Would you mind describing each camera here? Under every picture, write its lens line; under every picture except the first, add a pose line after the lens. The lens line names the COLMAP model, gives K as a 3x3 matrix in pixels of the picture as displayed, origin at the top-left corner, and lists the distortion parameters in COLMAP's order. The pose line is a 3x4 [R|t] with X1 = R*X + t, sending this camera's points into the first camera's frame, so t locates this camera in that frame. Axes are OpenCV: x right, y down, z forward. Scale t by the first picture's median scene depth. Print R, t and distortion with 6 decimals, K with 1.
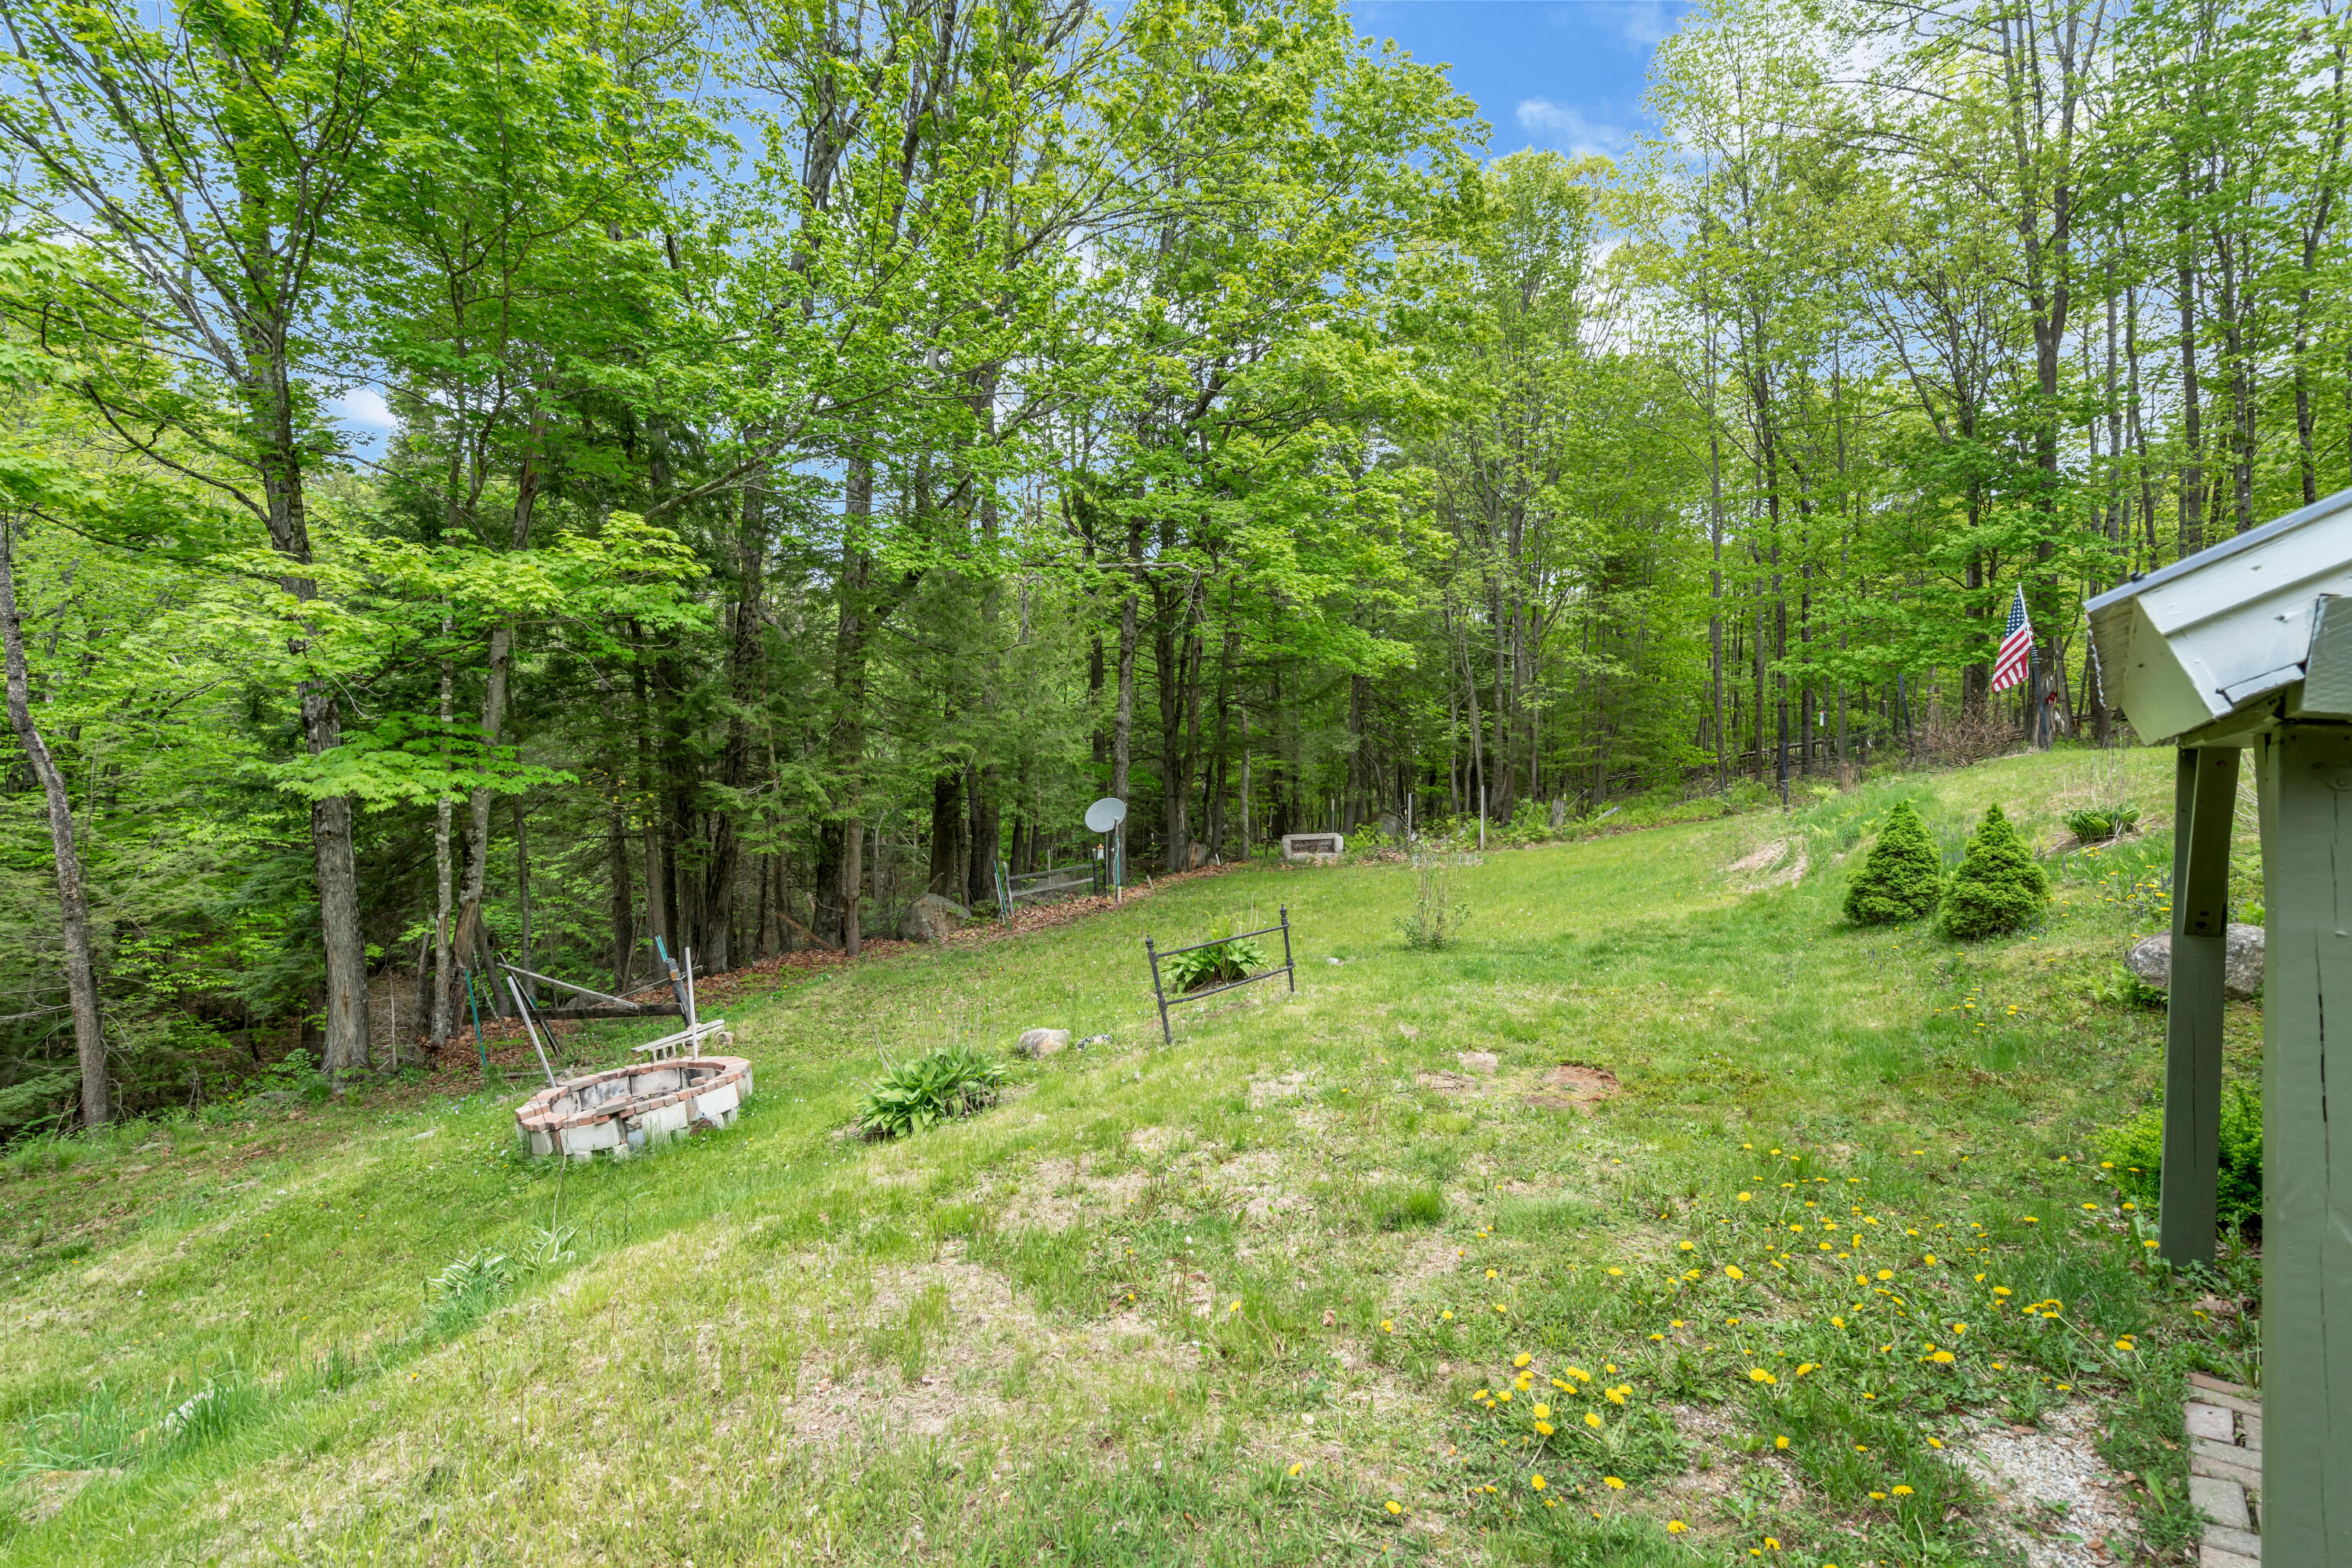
lens RADIAL K [[1049.0, 0, 1175.8], [0, 1049.0, 784.5], [0, 0, 1]] dist [-0.010889, 0.001448]
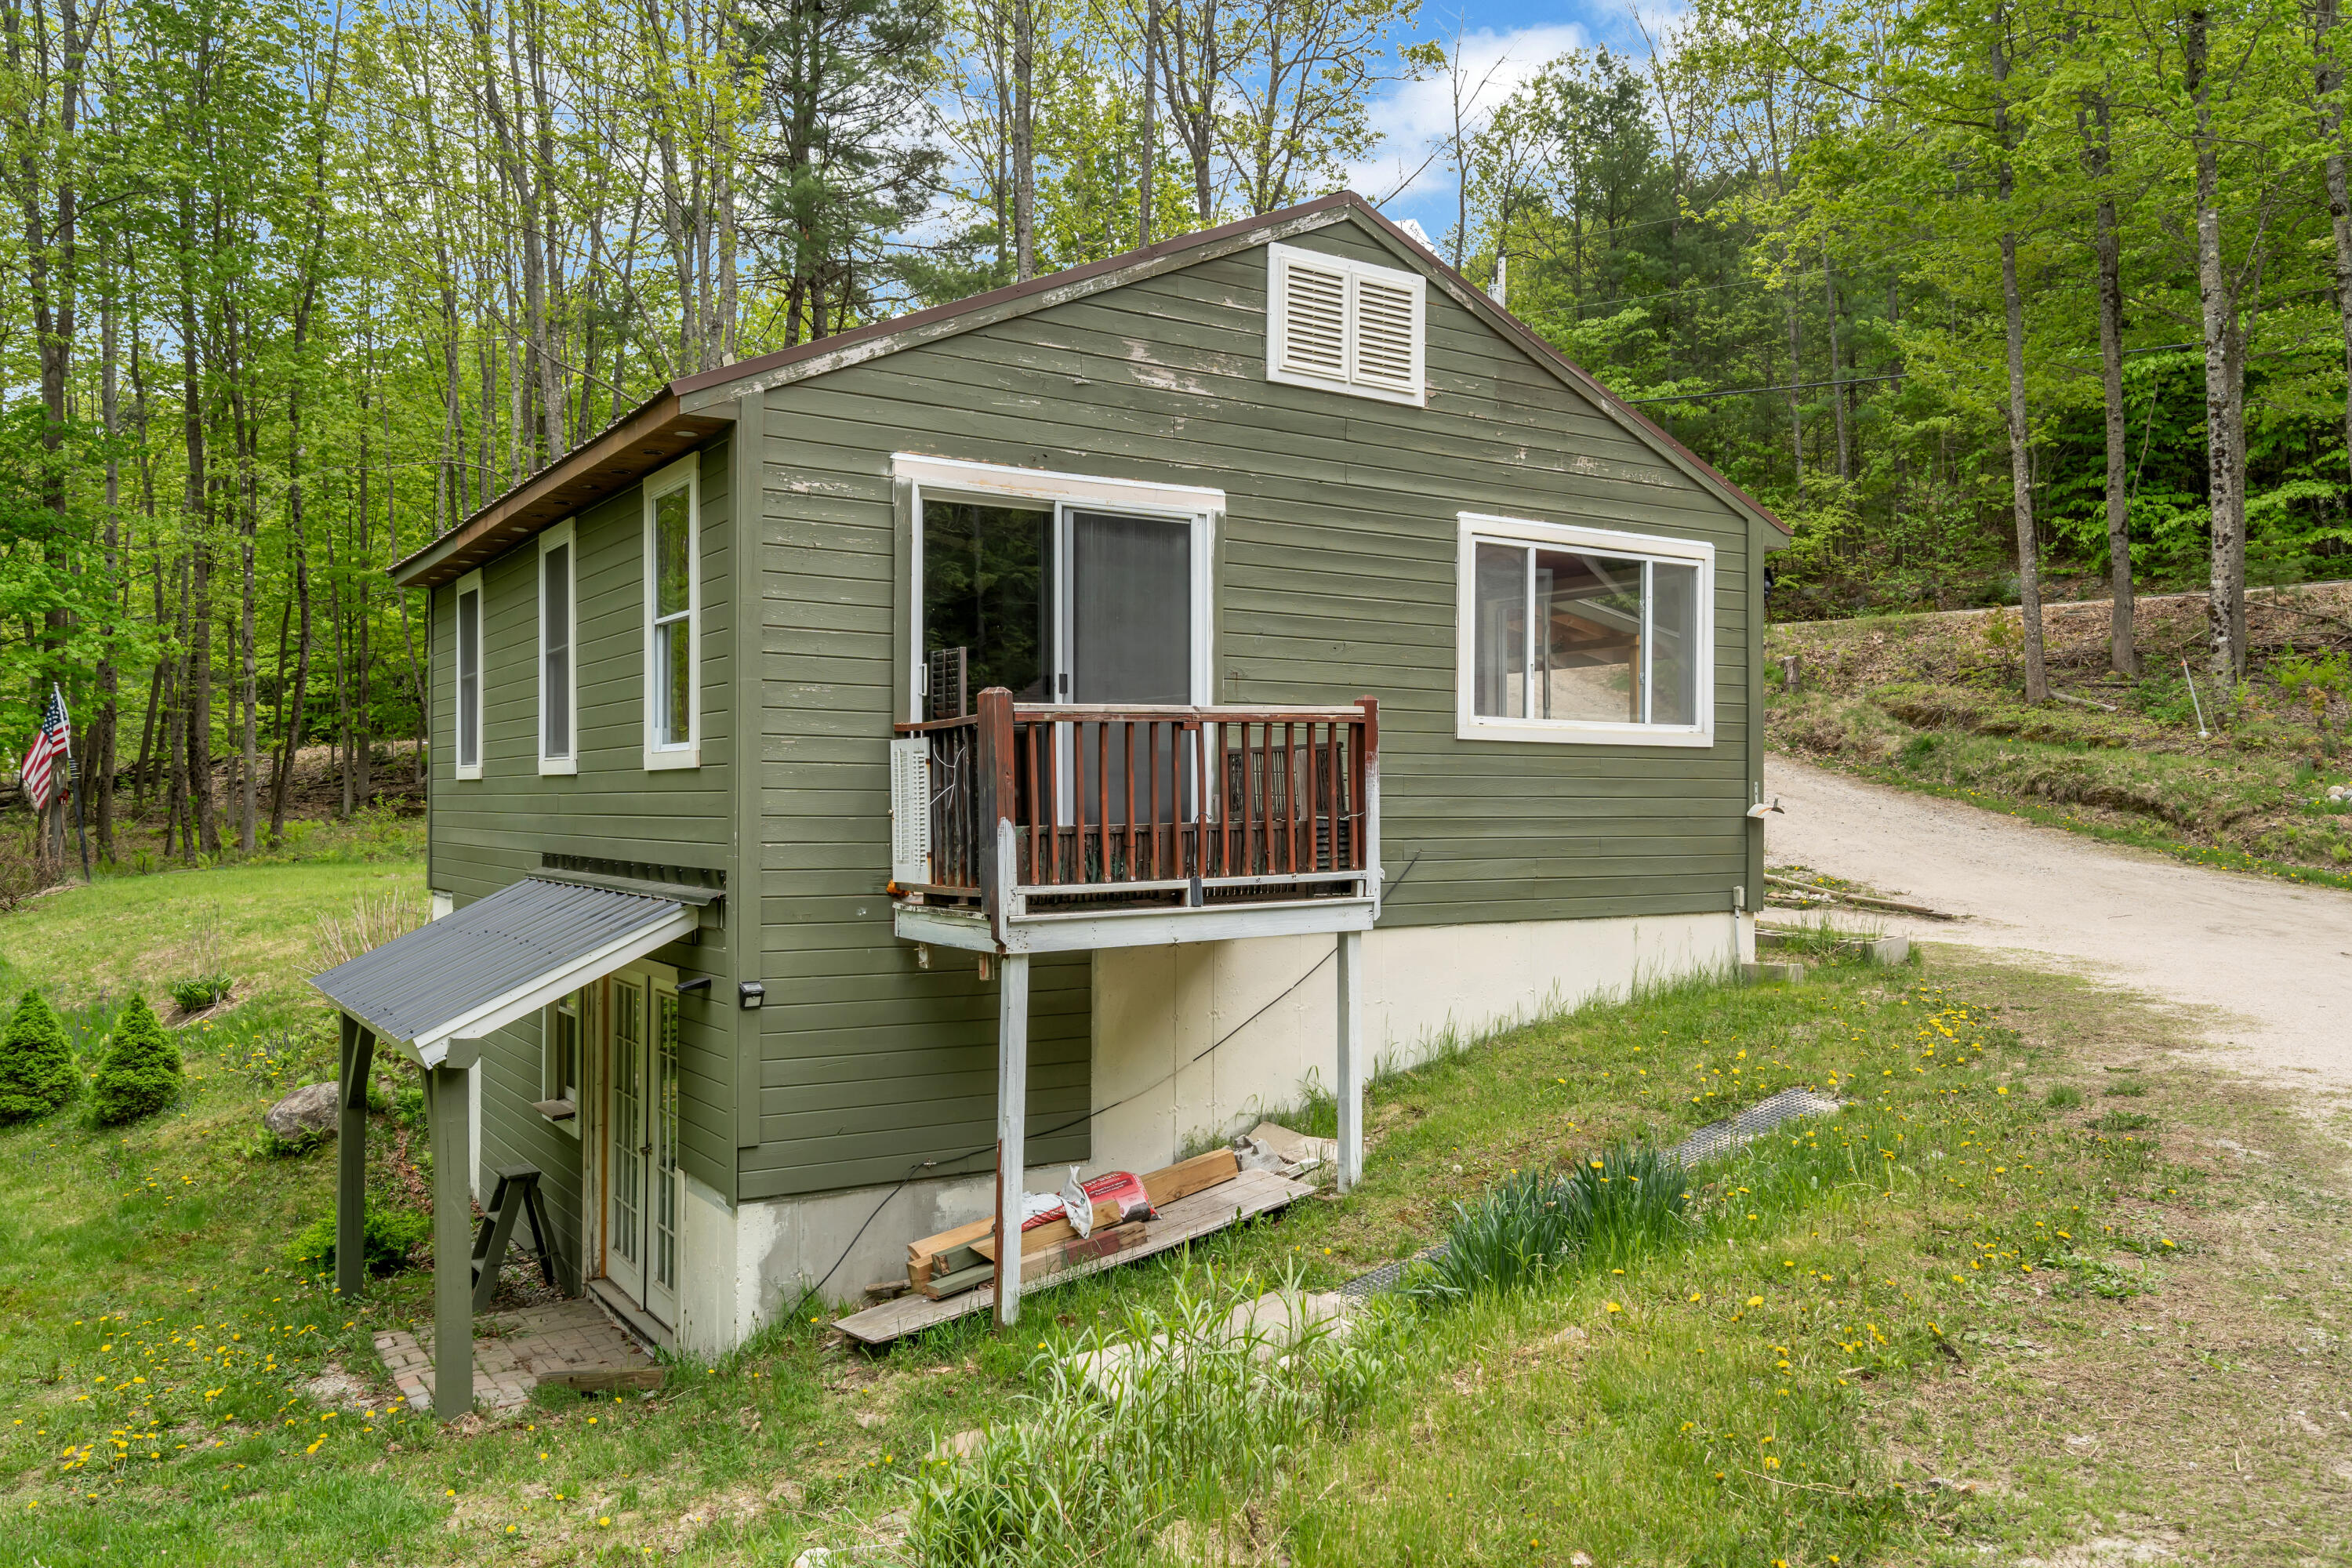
lens RADIAL K [[1763.9, 0, 1176.2], [0, 1763.9, 786.6], [0, 0, 1]] dist [0.007644, -0.001409]
pose [[0.262082, 0.009260, 0.965001, -0.616936], [0.019970, 0.999688, -0.015017, -0.130157], [-0.964839, 0.023207, 0.261815, -0.456181]]
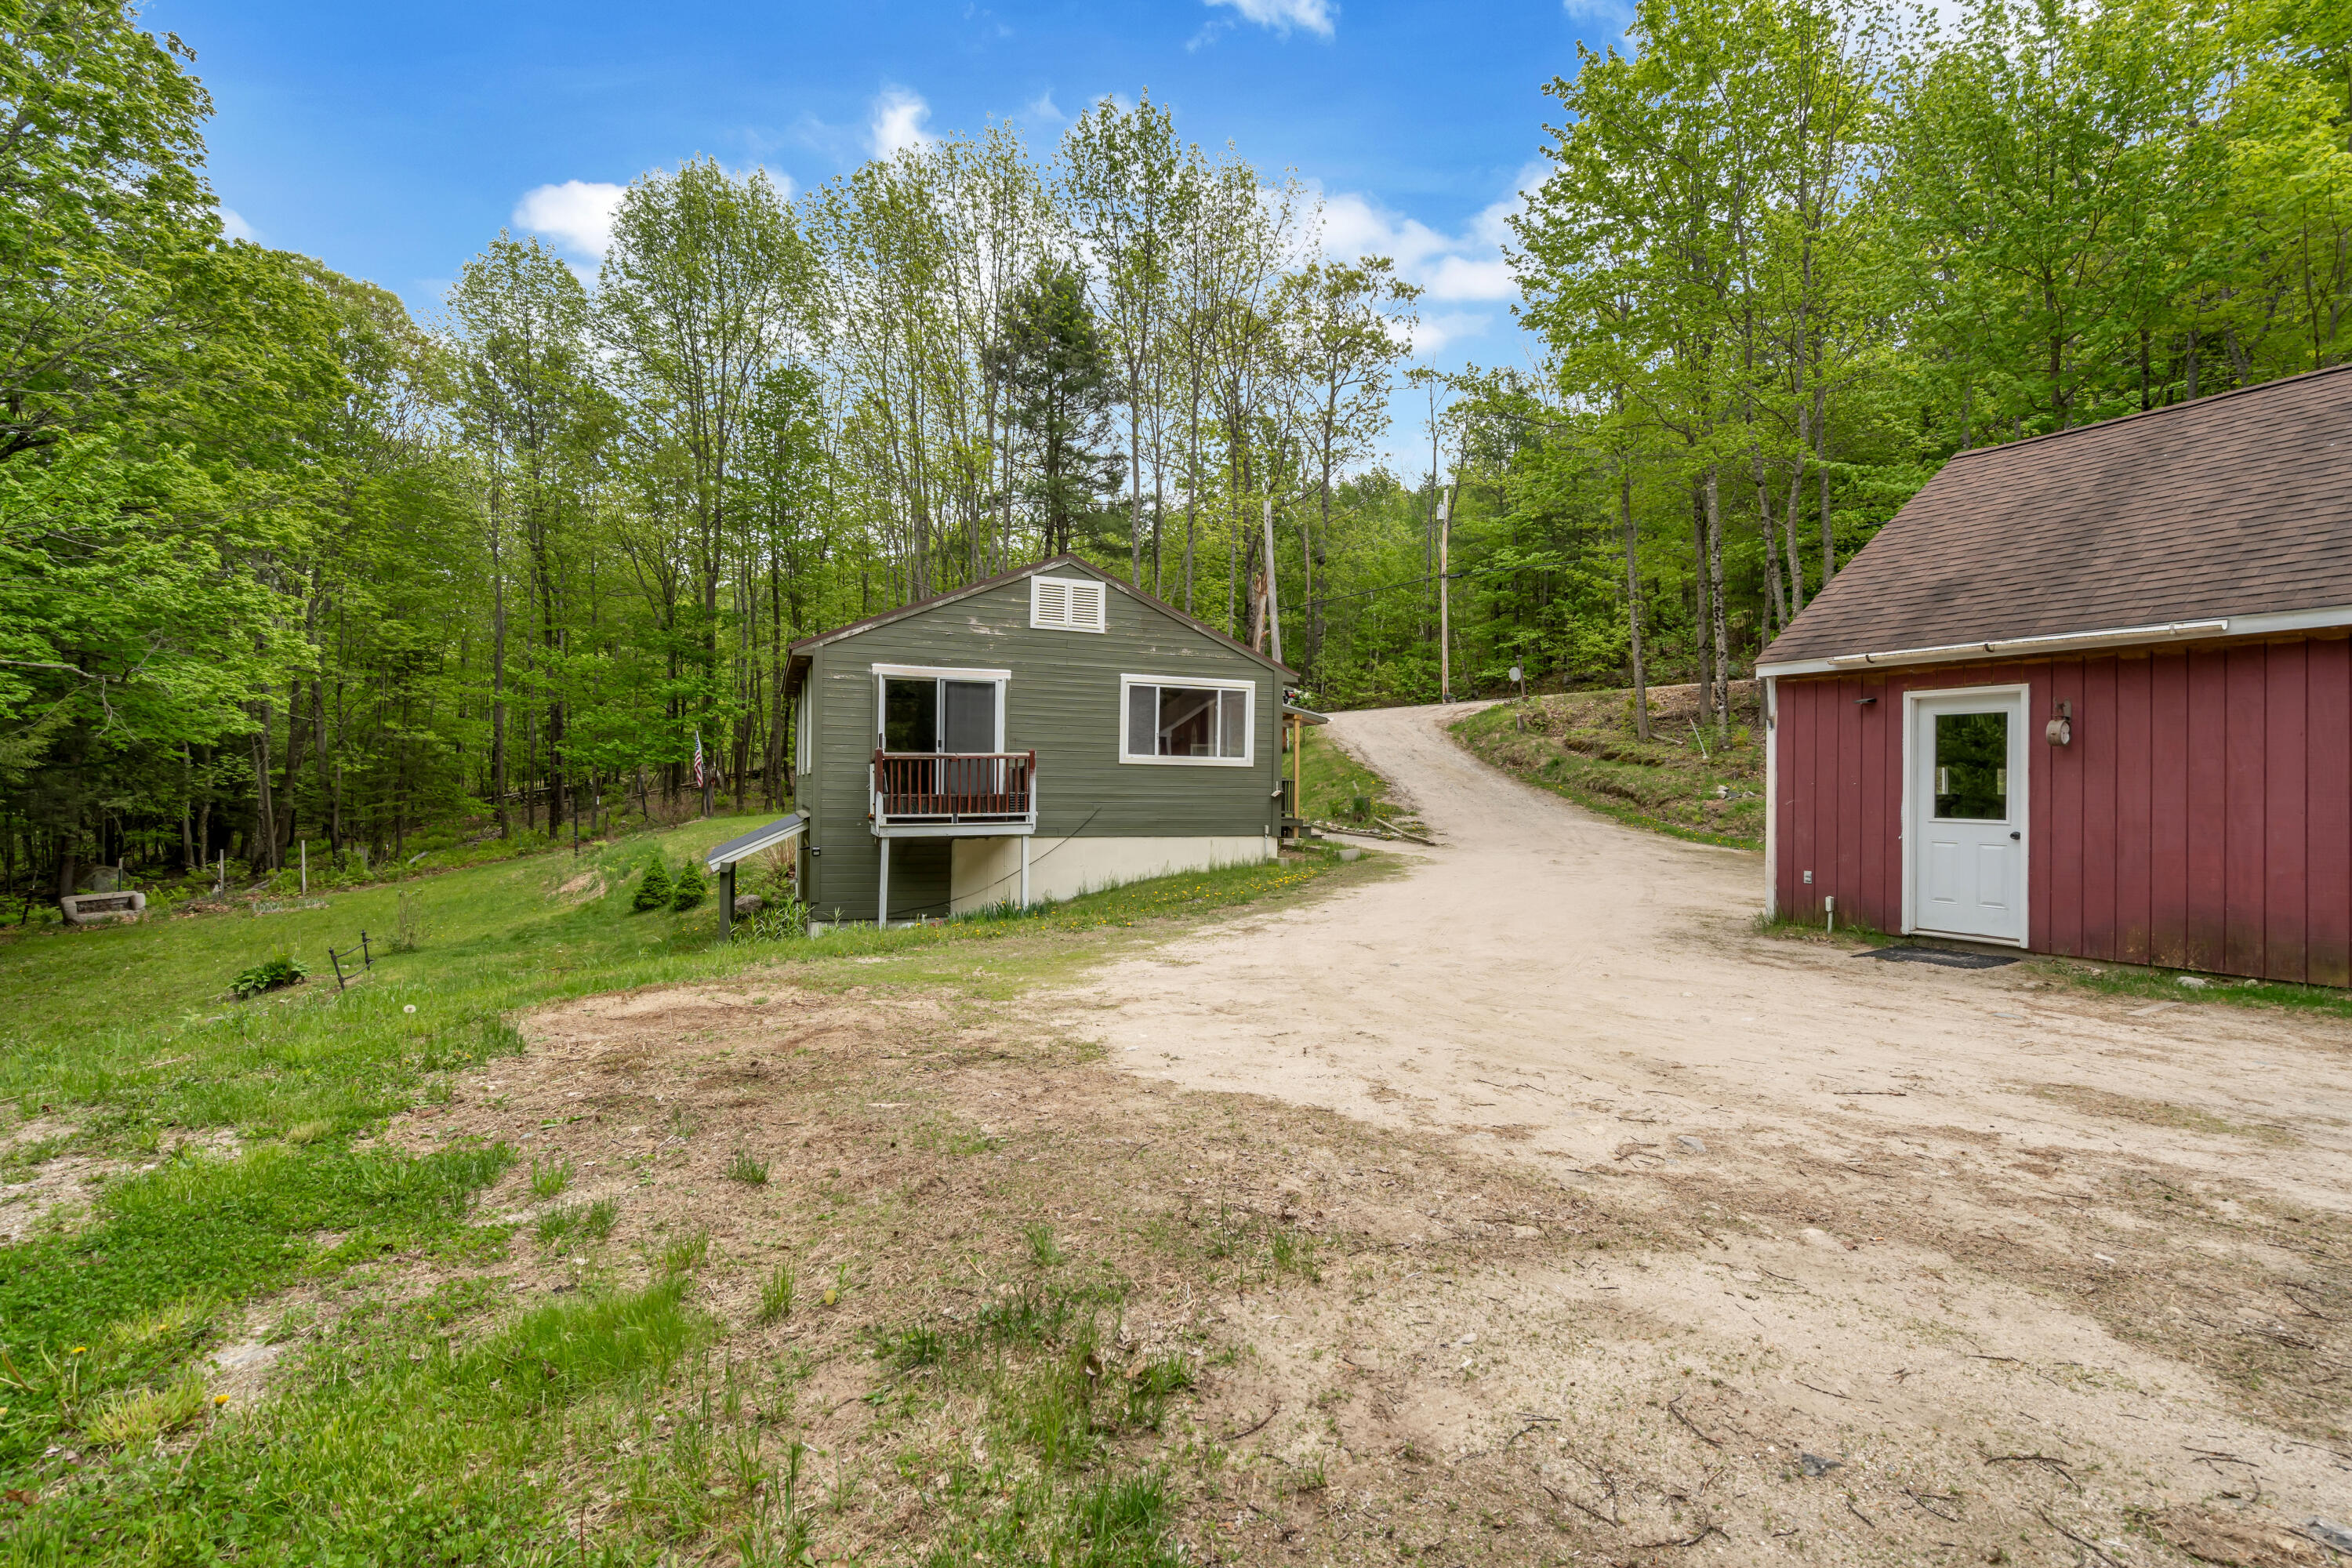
lens RADIAL K [[1049.0, 0, 1178.8], [0, 1049.0, 788.8], [0, 0, 1]] dist [-0.010889, 0.001448]
pose [[0.441982, 0.003728, 0.897016, -0.979620], [0.008339, 0.999931, -0.008265, -0.117700], [-0.896985, 0.011133, 0.441921, -1.203718]]
